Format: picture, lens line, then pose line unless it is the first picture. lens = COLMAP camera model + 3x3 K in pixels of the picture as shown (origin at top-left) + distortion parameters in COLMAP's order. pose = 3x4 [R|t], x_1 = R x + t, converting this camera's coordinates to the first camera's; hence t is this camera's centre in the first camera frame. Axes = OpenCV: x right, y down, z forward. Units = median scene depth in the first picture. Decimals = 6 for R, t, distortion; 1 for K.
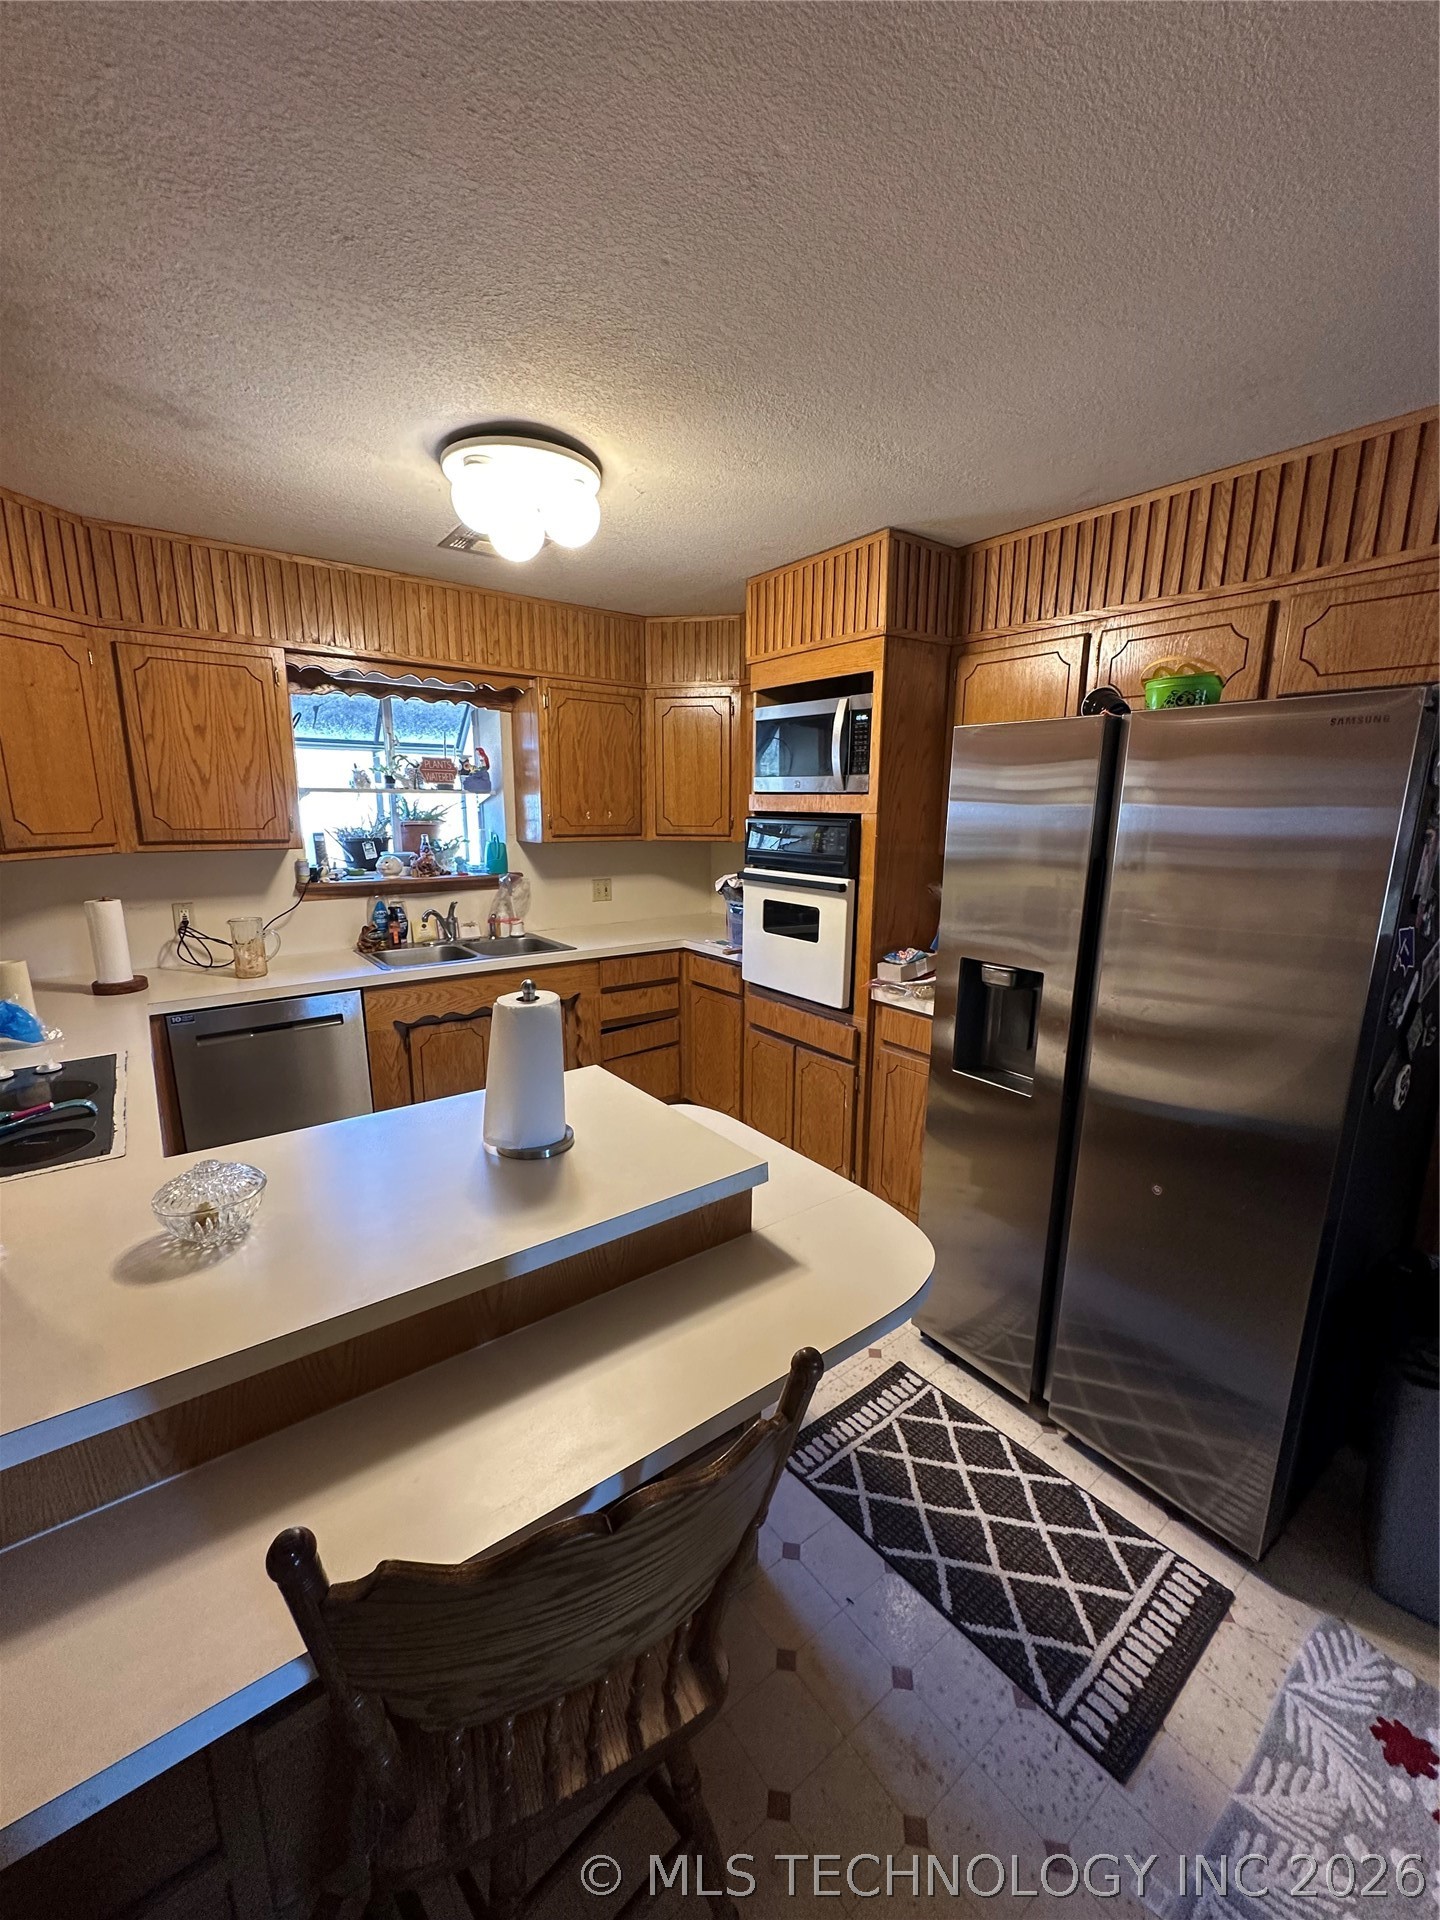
lens RADIAL K [[763.7, 0, 717.6], [0, 763.7, 961.8], [0, 0, 1]] dist [-0.002767, 0.001146]
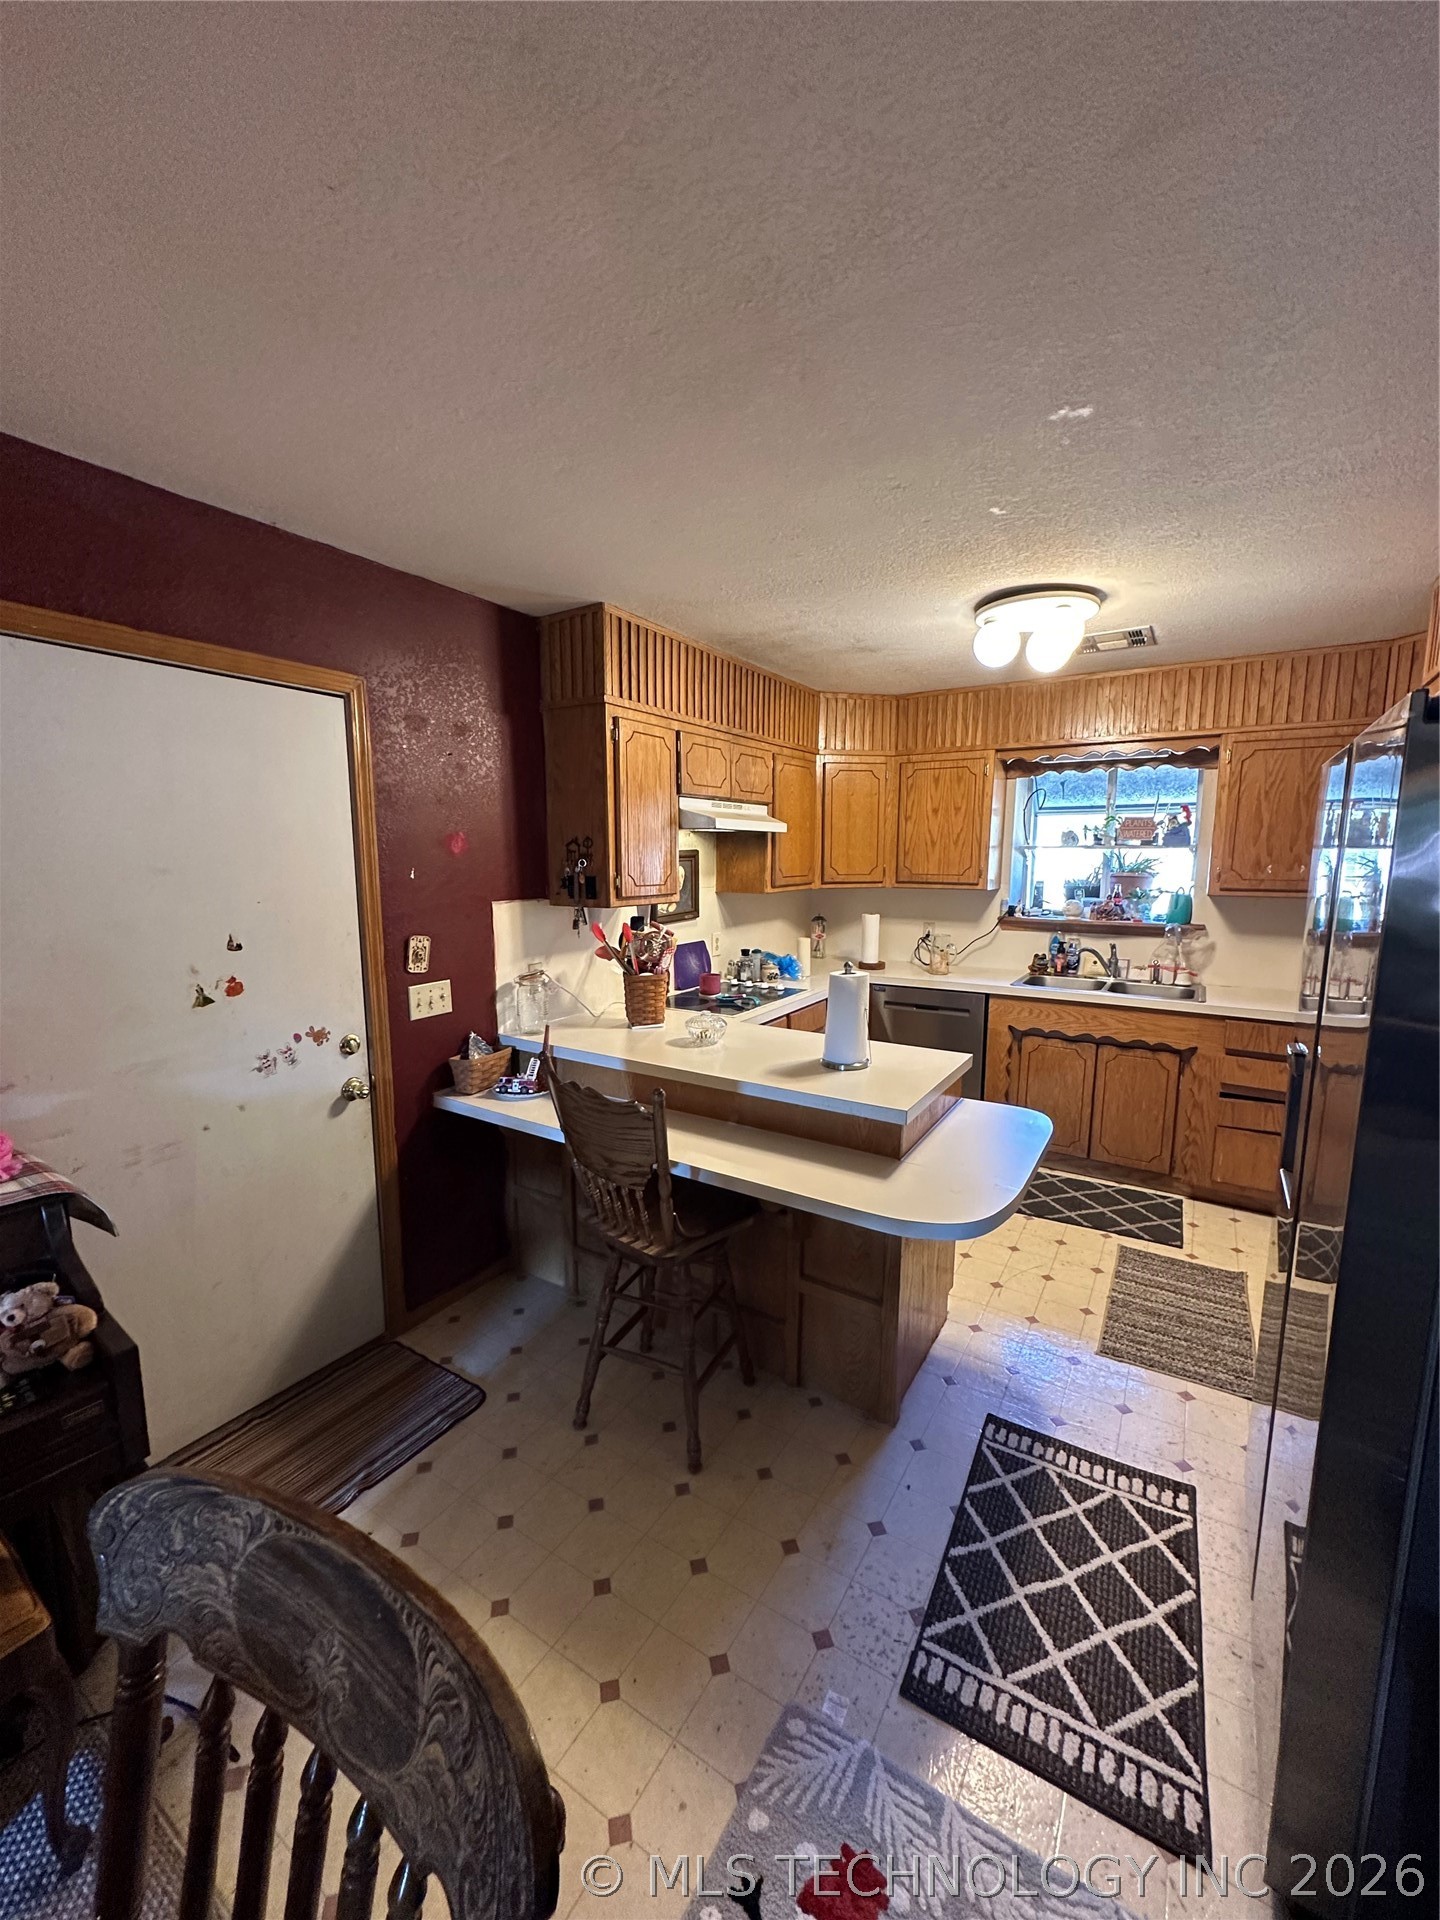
lens RADIAL K [[763.7, 0, 719.8], [0, 763.7, 963.2], [0, 0, 1]] dist [-0.002767, 0.001146]
pose [[0.352005, 0.124849, -0.927634, 0.650353], [-0.188618, 0.980194, 0.060349, -0.011121], [0.916796, 0.153726, 0.368582, 0.073326]]
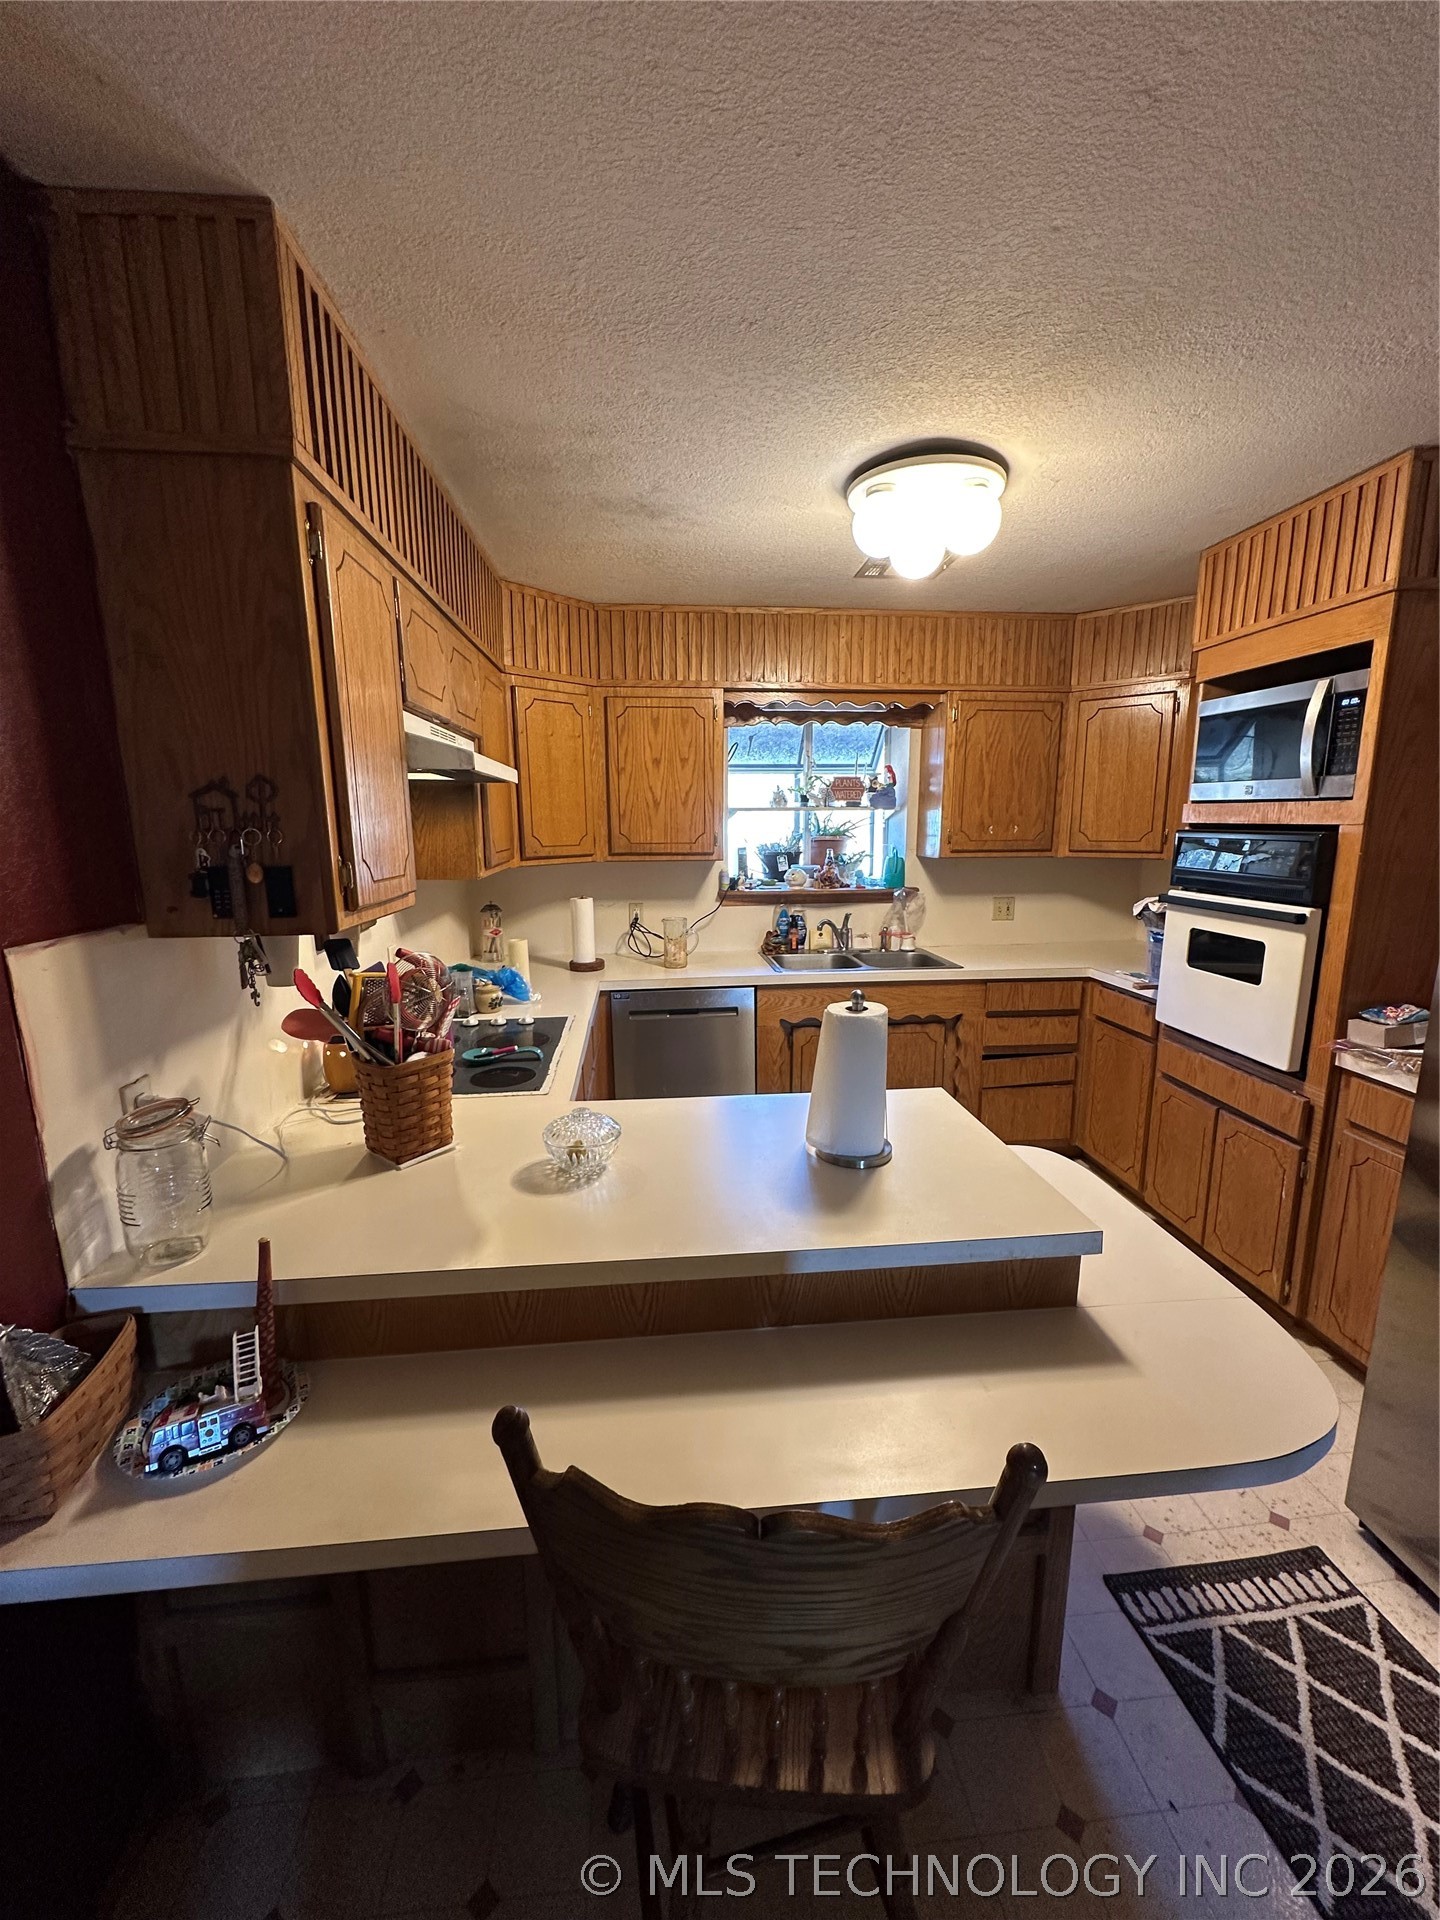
lens RADIAL K [[763.7, 0, 718.8], [0, 763.7, 960.7], [0, 0, 1]] dist [-0.002767, 0.001146]
pose [[0.852783, 0.081548, -0.515859, 0.062689], [-0.093313, 0.995632, 0.003132, -0.000430], [0.513861, 0.045466, 0.856668, 0.019186]]
